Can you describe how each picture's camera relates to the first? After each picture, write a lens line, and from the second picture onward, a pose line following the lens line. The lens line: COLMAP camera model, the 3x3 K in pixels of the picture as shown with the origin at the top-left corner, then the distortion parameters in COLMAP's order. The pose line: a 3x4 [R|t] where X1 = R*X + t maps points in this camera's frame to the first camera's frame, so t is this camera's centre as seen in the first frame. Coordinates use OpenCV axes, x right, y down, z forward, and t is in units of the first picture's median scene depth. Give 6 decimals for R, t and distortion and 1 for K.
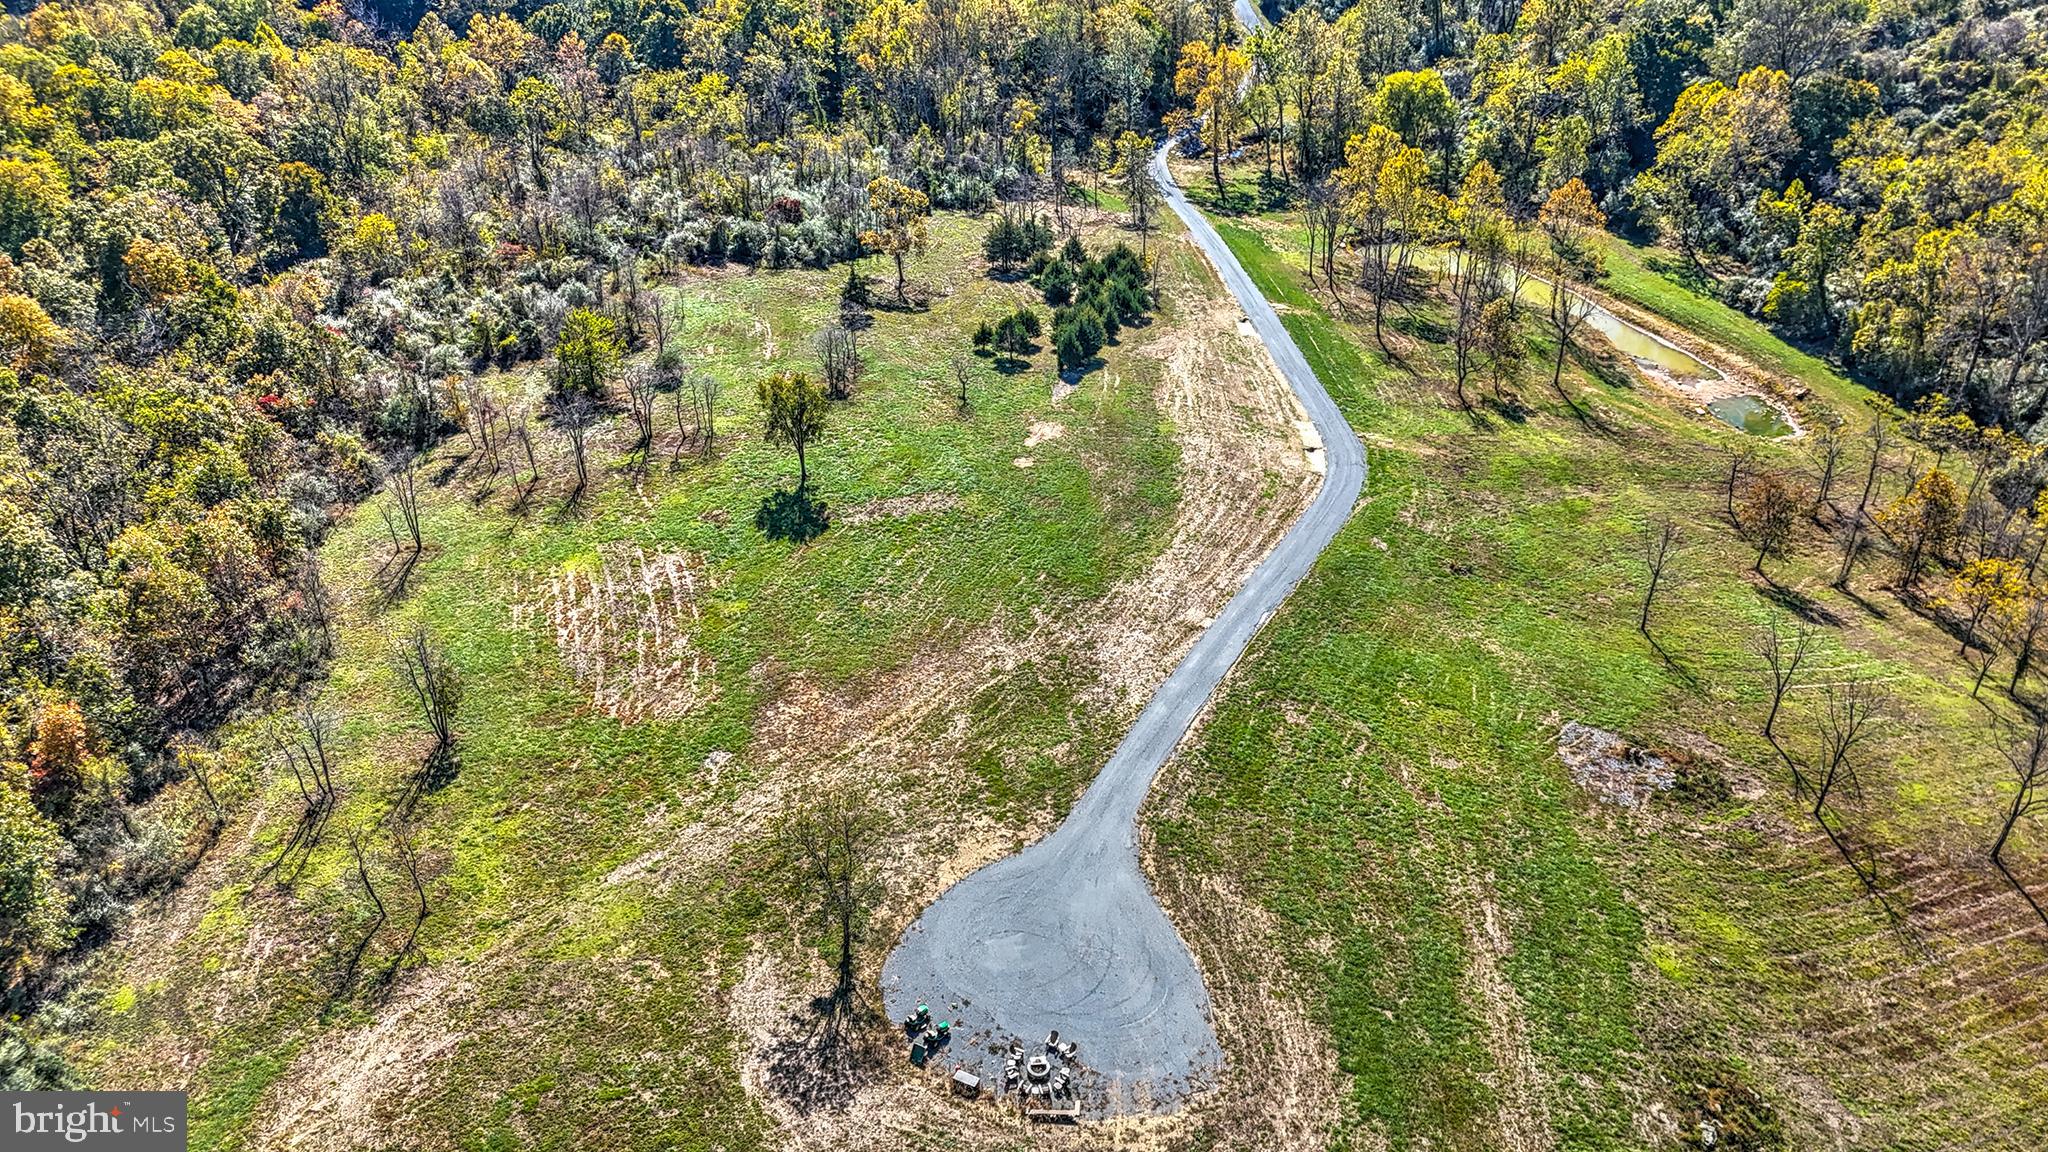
lens RADIAL K [[1509.1, 0, 1029.4], [0, 1509.1, 568.0], [0, 0, 1]] dist [0.073140, -0.069803]
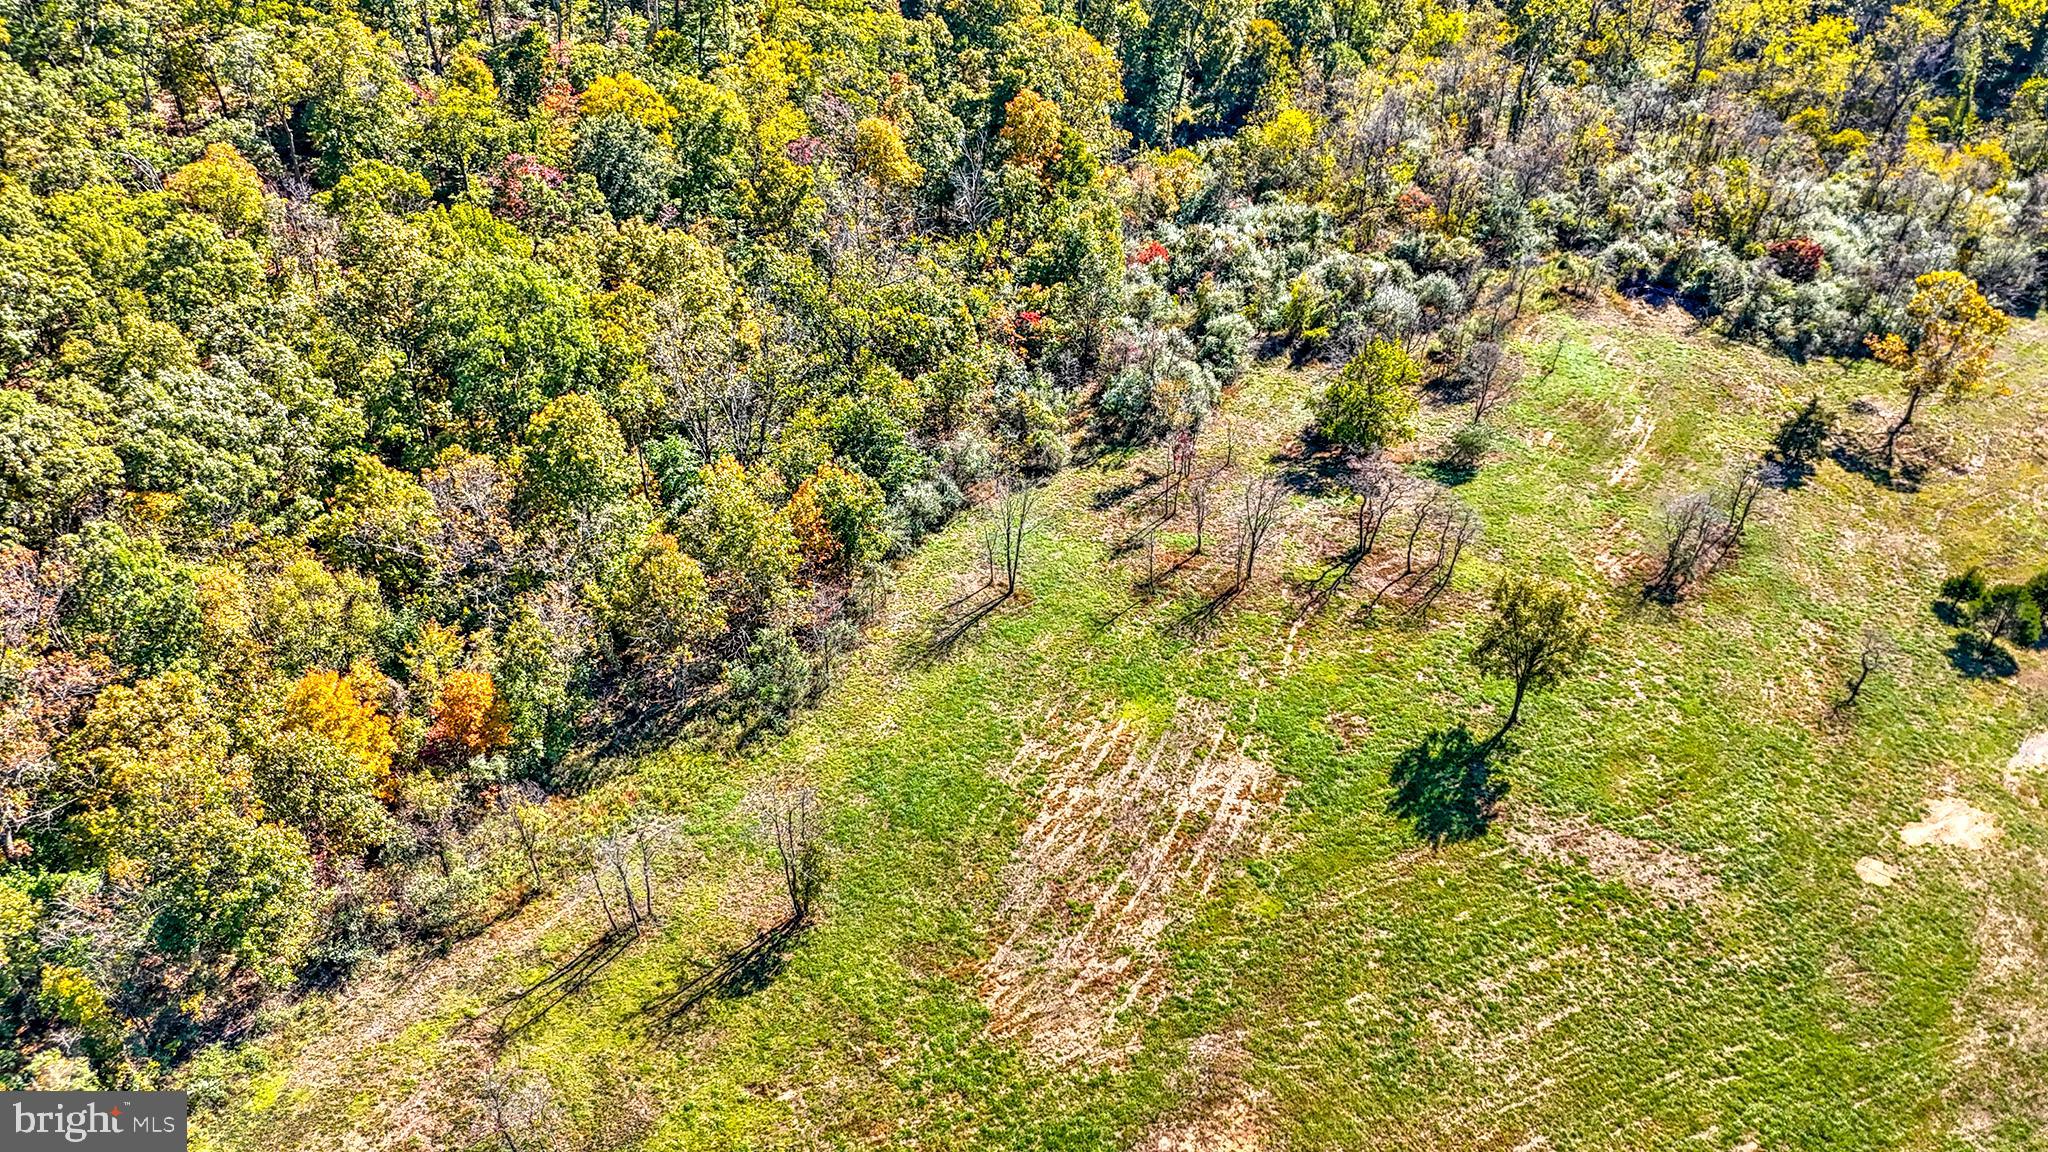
lens RADIAL K [[1509.1, 0, 1021.7], [0, 1509.1, 570.6], [0, 0, 1]] dist [0.073140, -0.069803]
pose [[0.735135, 0.437939, -0.517480, 0.008155], [-0.379182, 0.898388, 0.221630, -0.152861], [0.561959, 0.033291, 0.826495, 0.262227]]
